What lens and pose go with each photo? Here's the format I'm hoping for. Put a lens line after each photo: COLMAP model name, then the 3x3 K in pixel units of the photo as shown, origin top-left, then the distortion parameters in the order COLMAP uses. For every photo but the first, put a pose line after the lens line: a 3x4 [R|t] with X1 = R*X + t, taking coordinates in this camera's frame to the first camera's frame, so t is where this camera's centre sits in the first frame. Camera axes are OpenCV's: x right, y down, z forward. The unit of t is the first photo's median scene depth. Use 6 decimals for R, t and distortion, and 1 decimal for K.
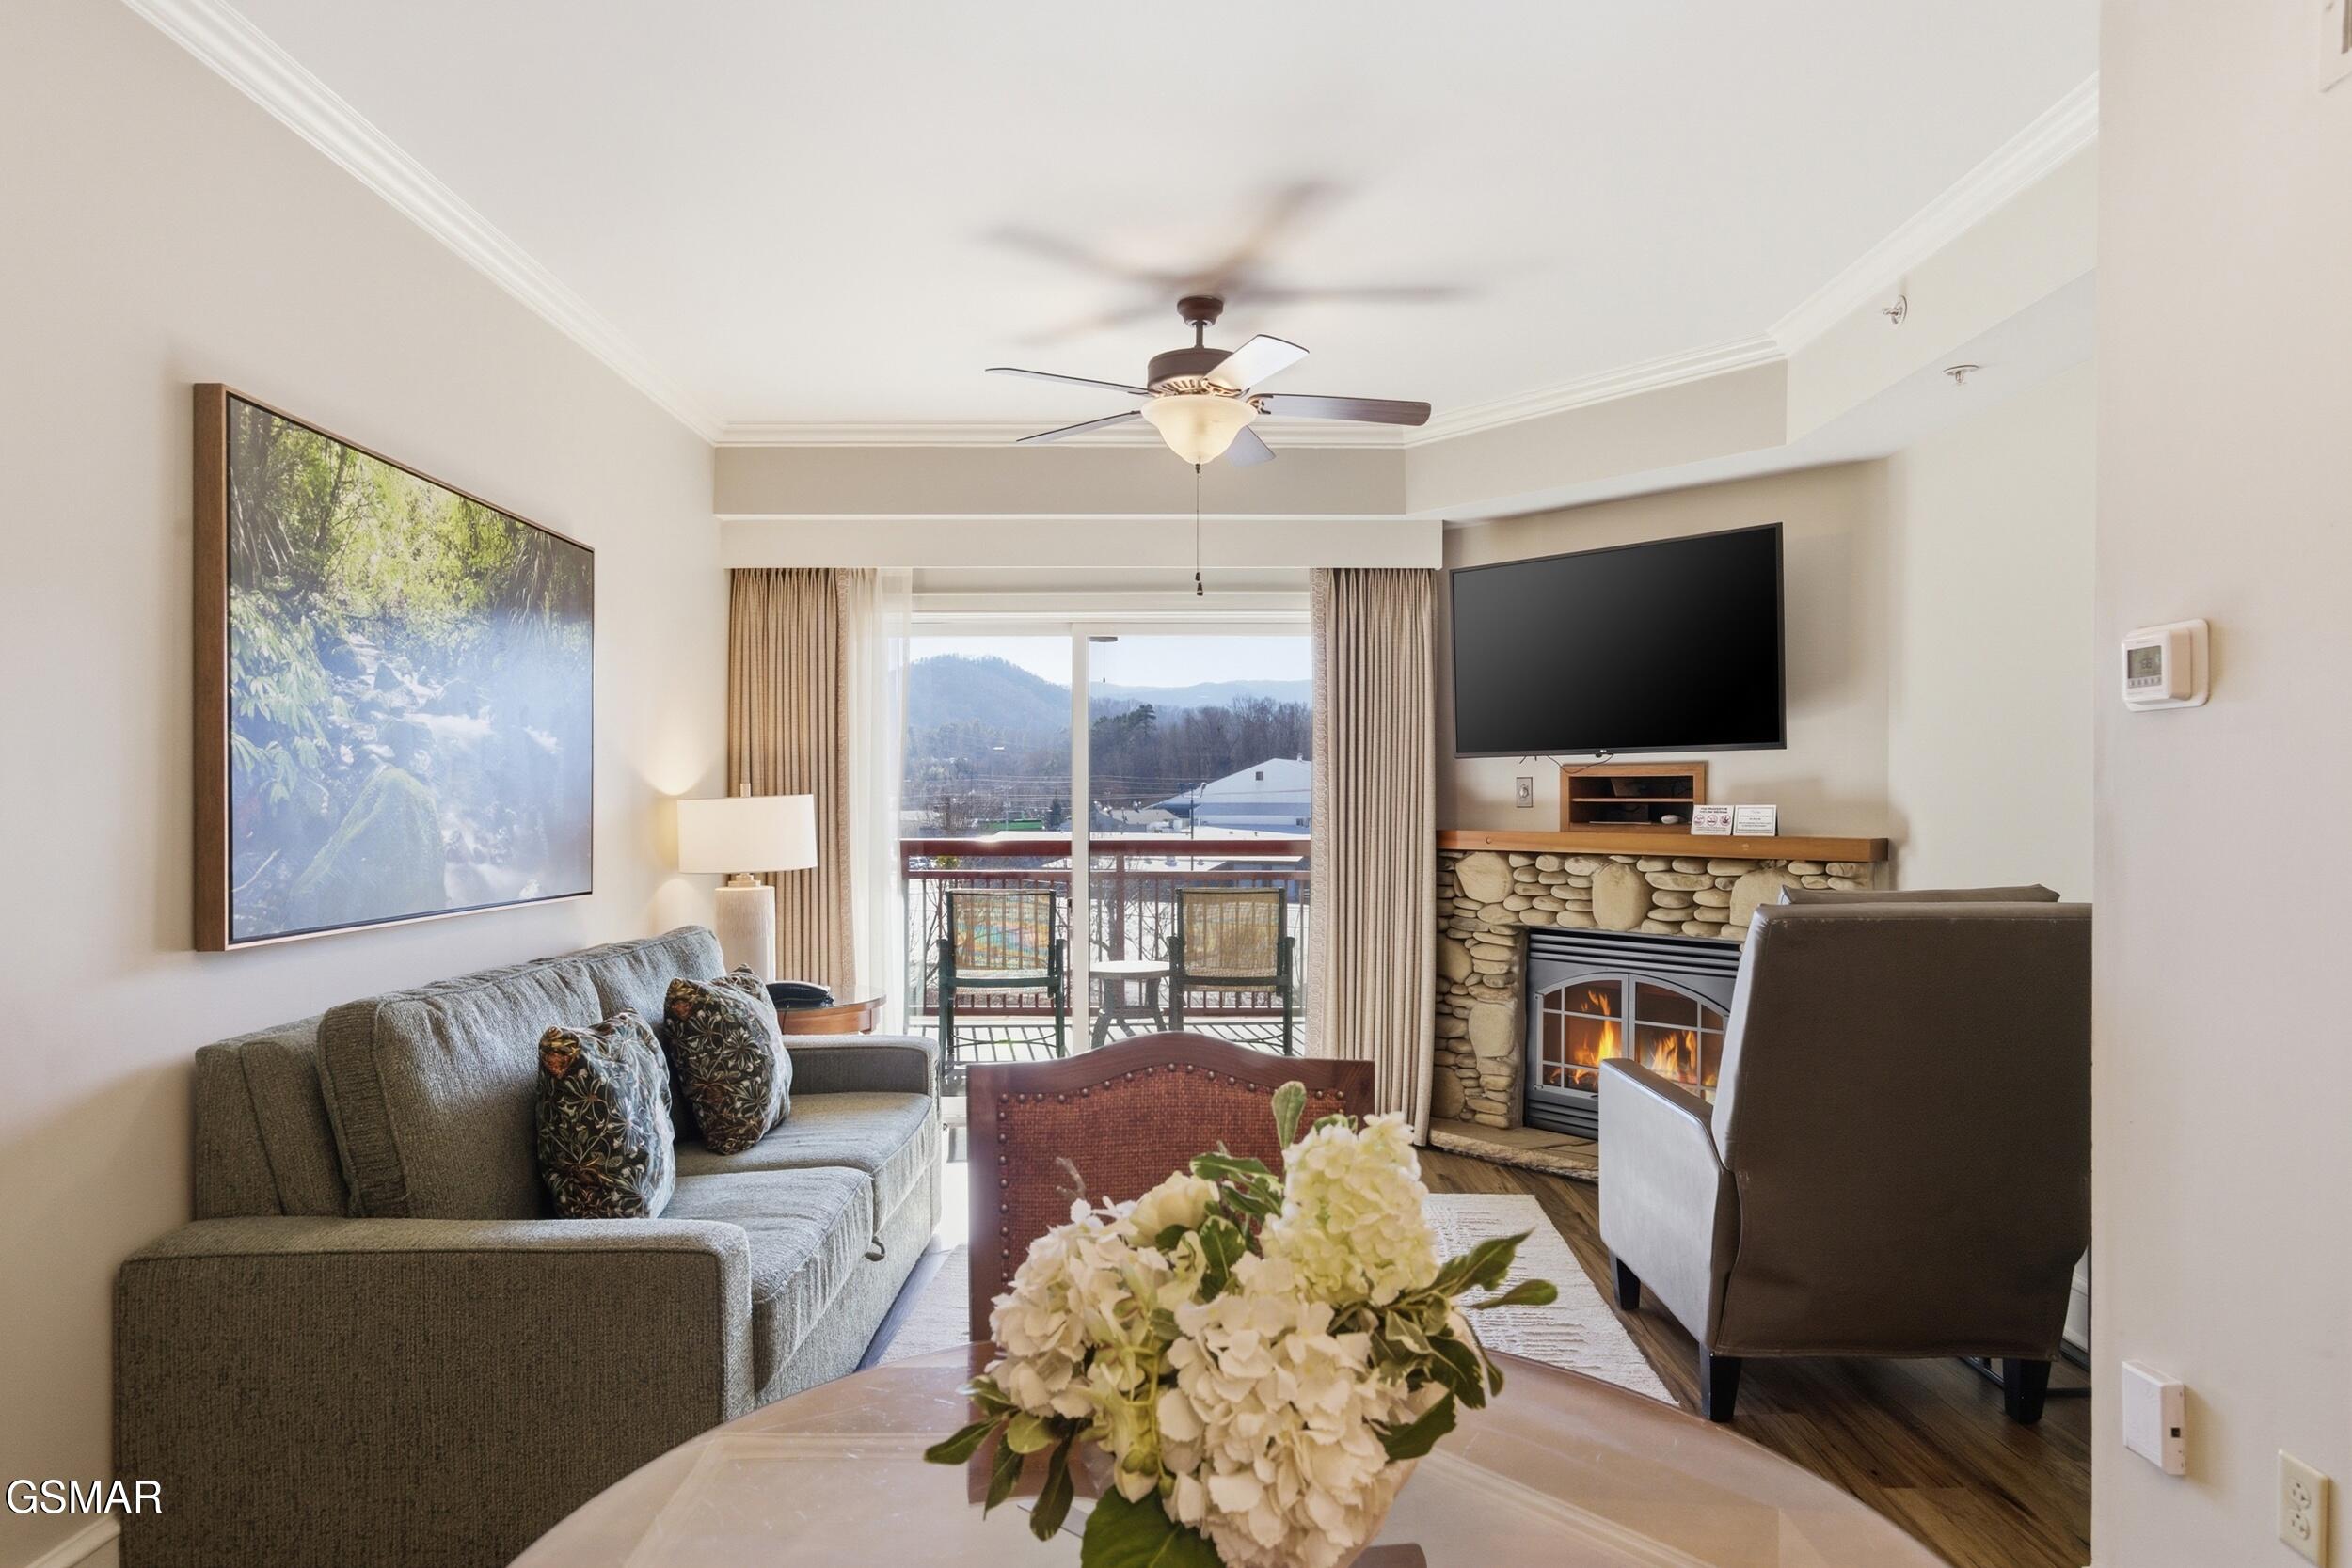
lens RADIAL K [[1356.7, 0, 1174.3], [0, 1356.7, 803.8], [0, 0, 1]] dist [-0.003772, -0.000712]
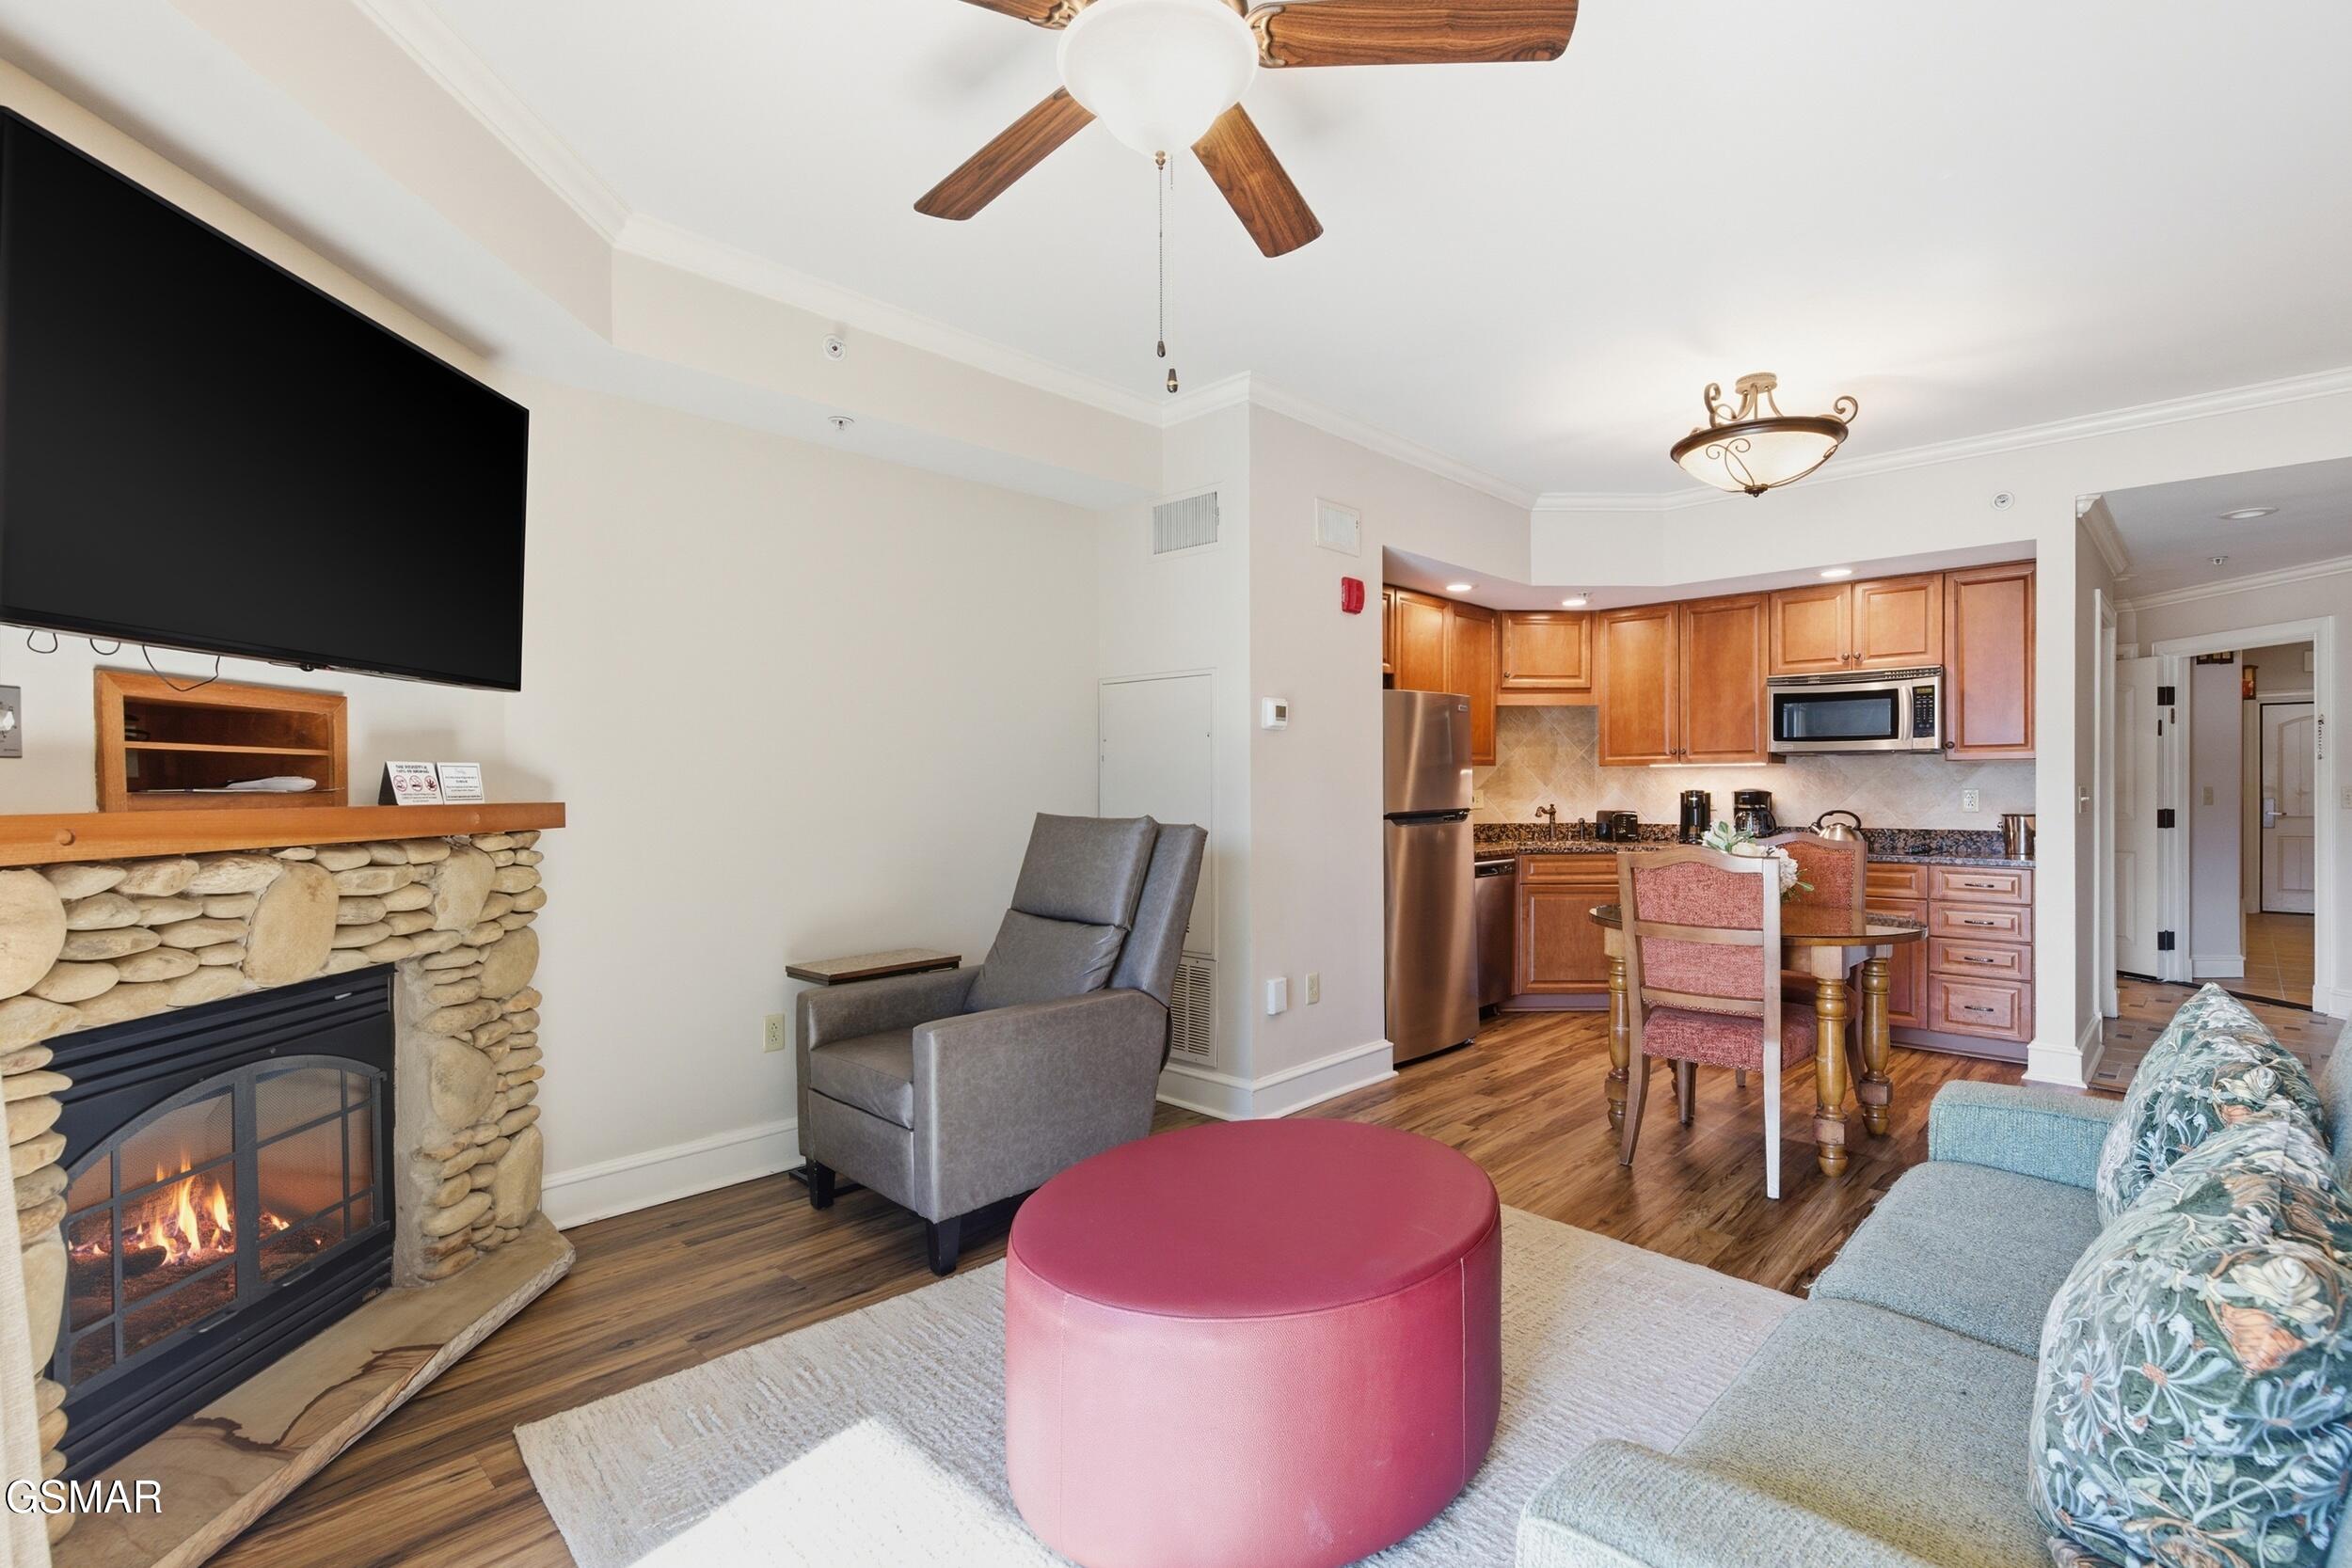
lens RADIAL K [[1077.2, 0, 1178.6], [0, 1077.2, 792.0], [0, 0, 1]] dist [-0.004675, 0.001917]
pose [[-0.716582, -0.002908, 0.697497, -0.233673], [0.005408, 0.999938, 0.009725, 0.012192], [-0.697482, 0.010741, -0.716522, 1.021500]]
